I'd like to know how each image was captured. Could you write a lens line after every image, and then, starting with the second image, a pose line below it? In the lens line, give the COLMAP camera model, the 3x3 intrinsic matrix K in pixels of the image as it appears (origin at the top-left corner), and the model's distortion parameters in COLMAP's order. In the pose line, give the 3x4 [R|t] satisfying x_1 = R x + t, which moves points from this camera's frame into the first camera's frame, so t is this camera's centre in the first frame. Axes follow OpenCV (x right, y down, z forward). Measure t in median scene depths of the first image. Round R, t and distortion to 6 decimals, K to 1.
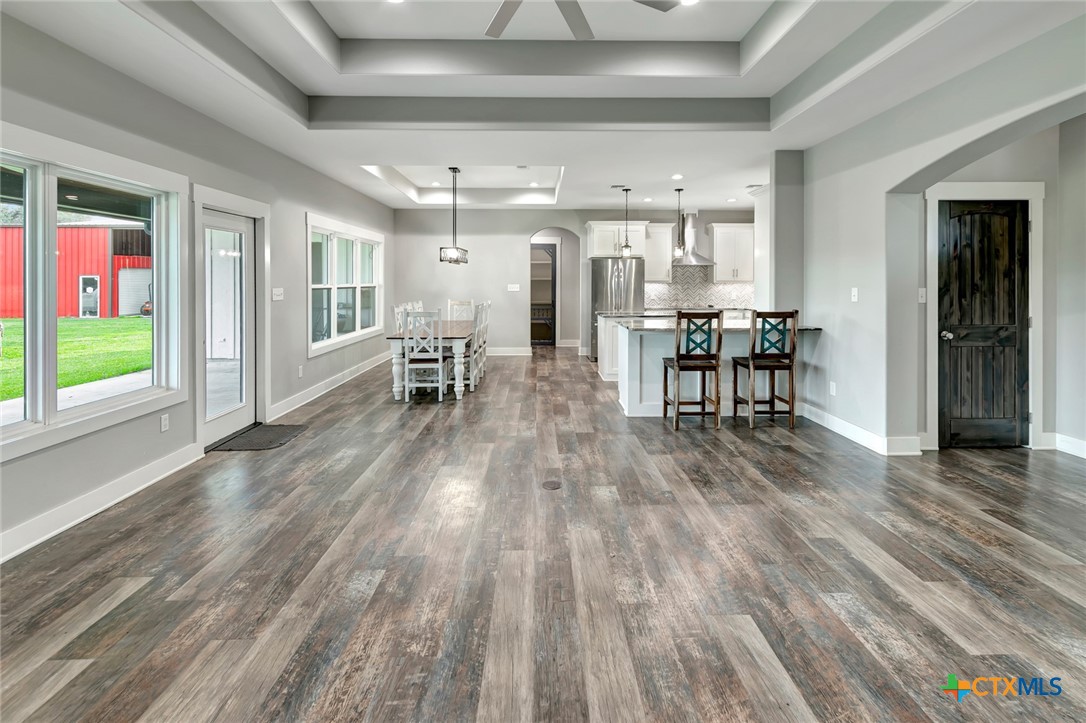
lens RADIAL K [[497.2, 0, 546.5], [0, 497.2, 282.0], [0, 0, 1]] dist [0.009589, -0.002162]
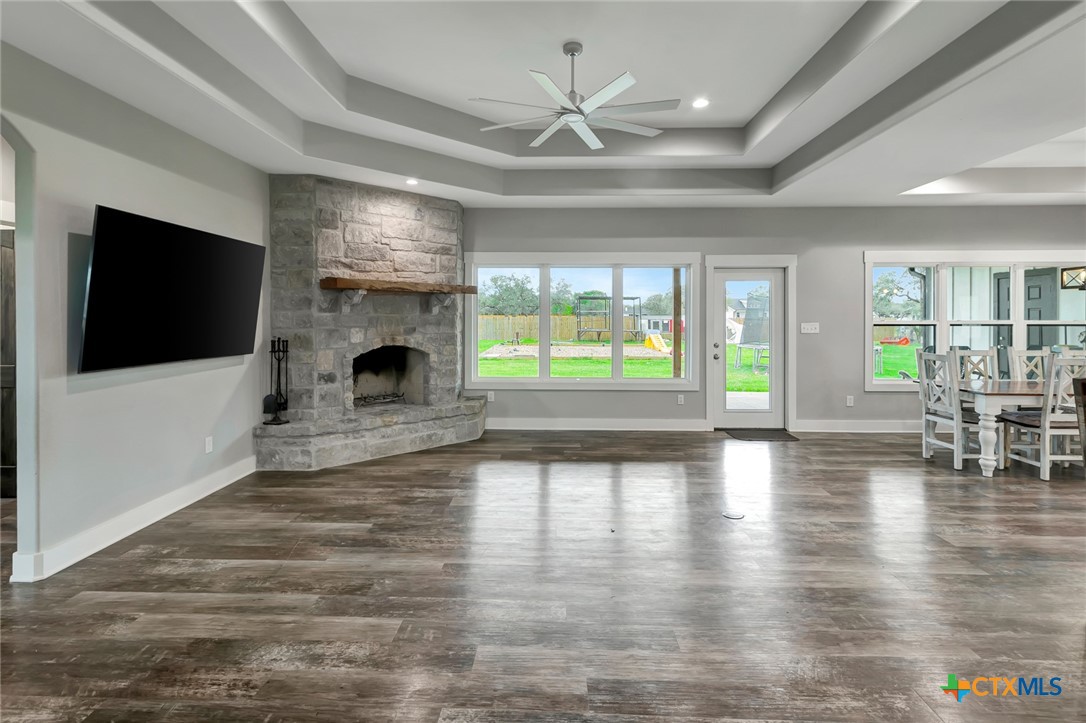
lens RADIAL K [[514.9, 0, 547.3], [0, 514.9, 321.1], [0, 0, 1]] dist [0.000668, -0.001074]
pose [[-0.039694, 0.010613, -0.999156, 0.628449], [-0.001573, 0.999942, 0.010684, -0.003992], [0.999211, 0.001996, -0.039675, 0.376299]]
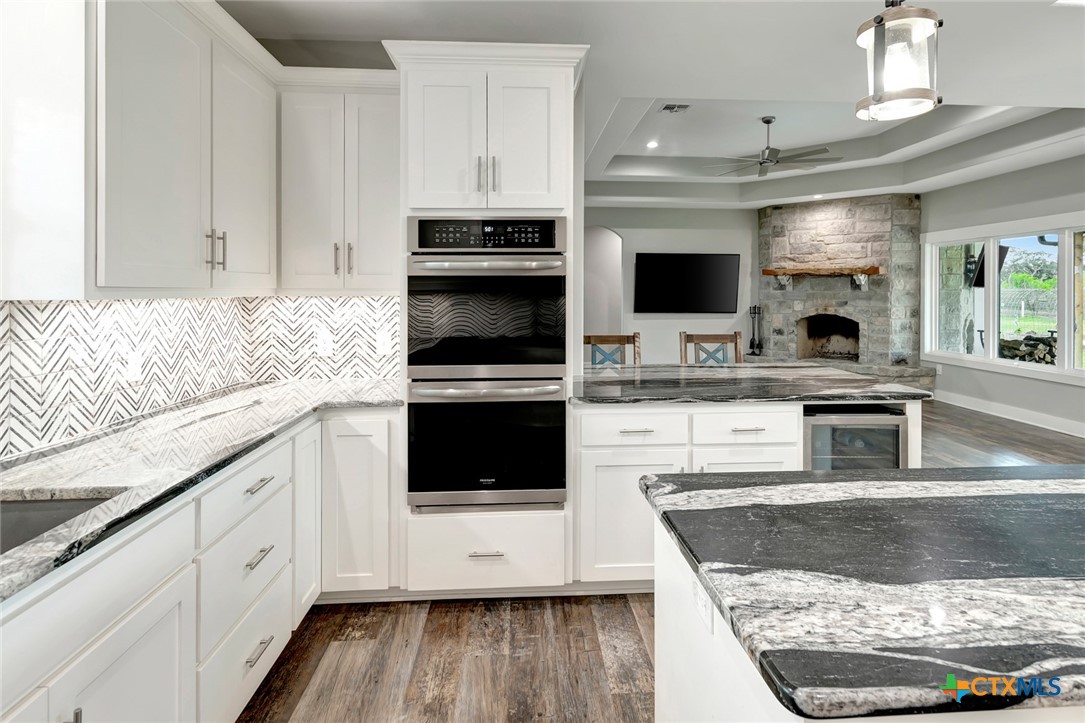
lens RADIAL K [[579.1, 0, 538.3], [0, 579.1, 296.8], [0, 0, 1]] dist [0.011878, -0.005826]
pose [[-0.999645, -0.000260, -0.026645, 0.463213], [-0.000442, 0.999976, 0.006846, -0.001730], [0.026643, 0.006856, -0.999622, 1.461286]]
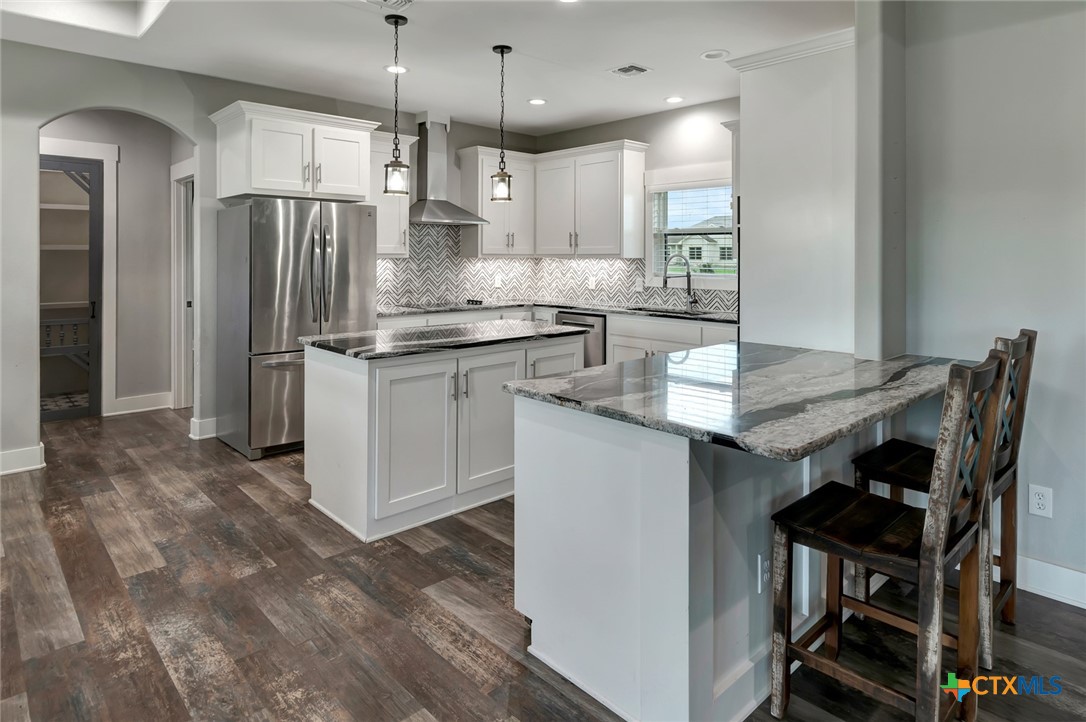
lens RADIAL K [[630.5, 0, 551.5], [0, 630.5, 260.8], [0, 0, 1]] dist [-0.005047, 0.007658]
pose [[0.739546, -0.004994, 0.673088, -0.102700], [-0.002431, 0.999946, 0.010090, -0.003705], [-0.673102, -0.009099, 0.739494, 0.702193]]
